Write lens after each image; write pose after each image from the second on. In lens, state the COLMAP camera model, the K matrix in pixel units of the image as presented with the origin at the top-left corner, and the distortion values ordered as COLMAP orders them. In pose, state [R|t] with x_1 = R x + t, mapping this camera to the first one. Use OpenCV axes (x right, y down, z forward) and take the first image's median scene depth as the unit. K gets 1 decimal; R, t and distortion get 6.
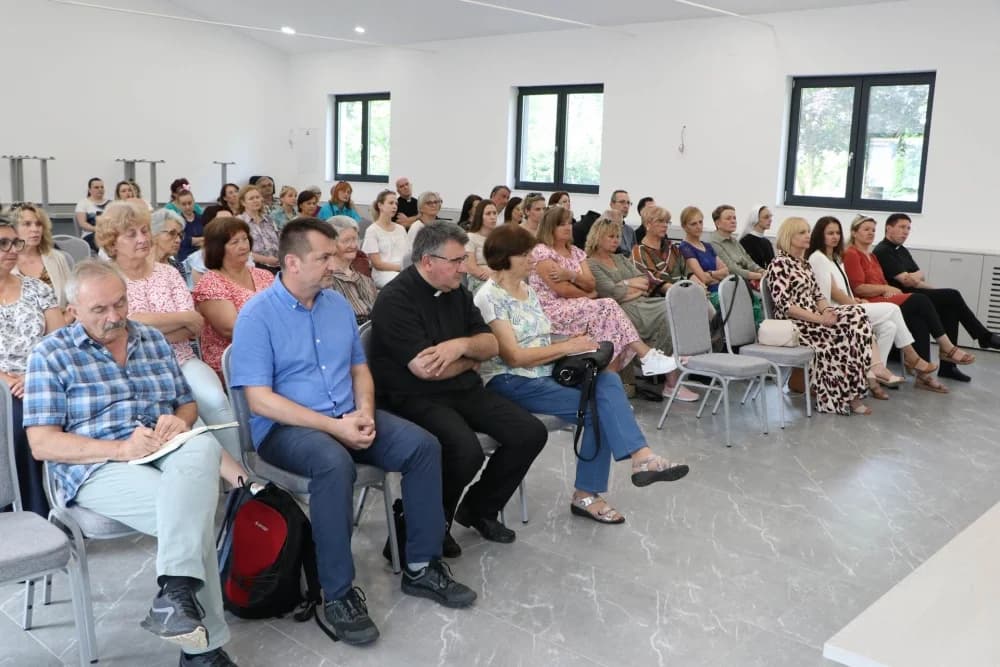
lens RADIAL K [[1008.7, 0, 497.3], [0, 1008.7, 355.1], [0, 0, 1]] dist [-0.159125, 0.303491]
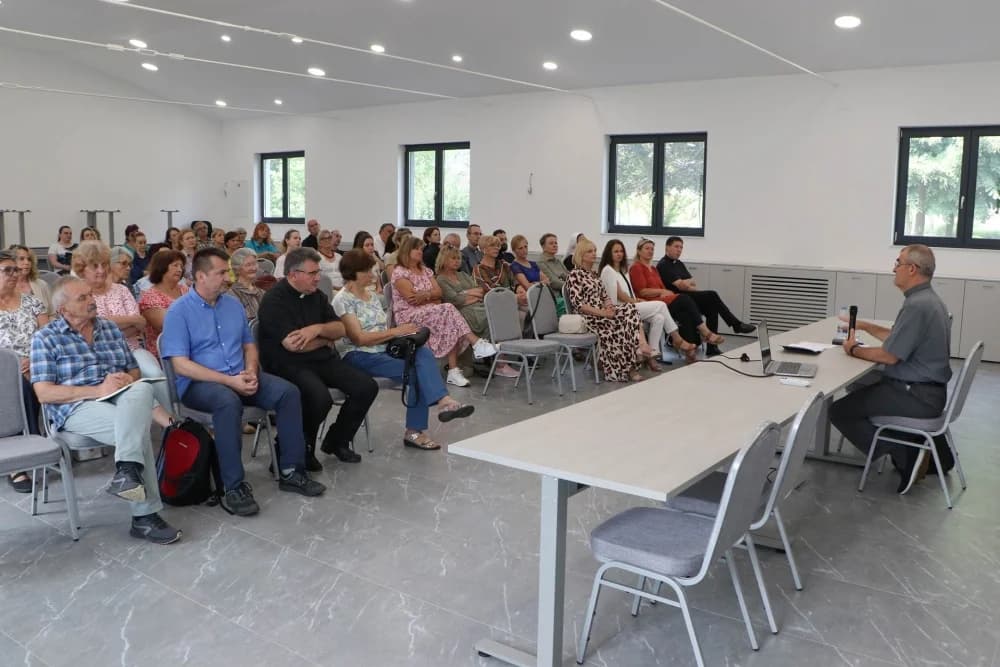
lens RADIAL K [[857.5, 0, 500.0], [0, 857.5, 333.5], [0, 0, 1]] dist [-0.181040, 0.135840]
pose [[0.994182, -0.033203, 0.102465, 0.093374], [0.037108, 0.998647, -0.036441, 0.046885], [-0.101117, 0.040031, 0.994069, -0.259344]]
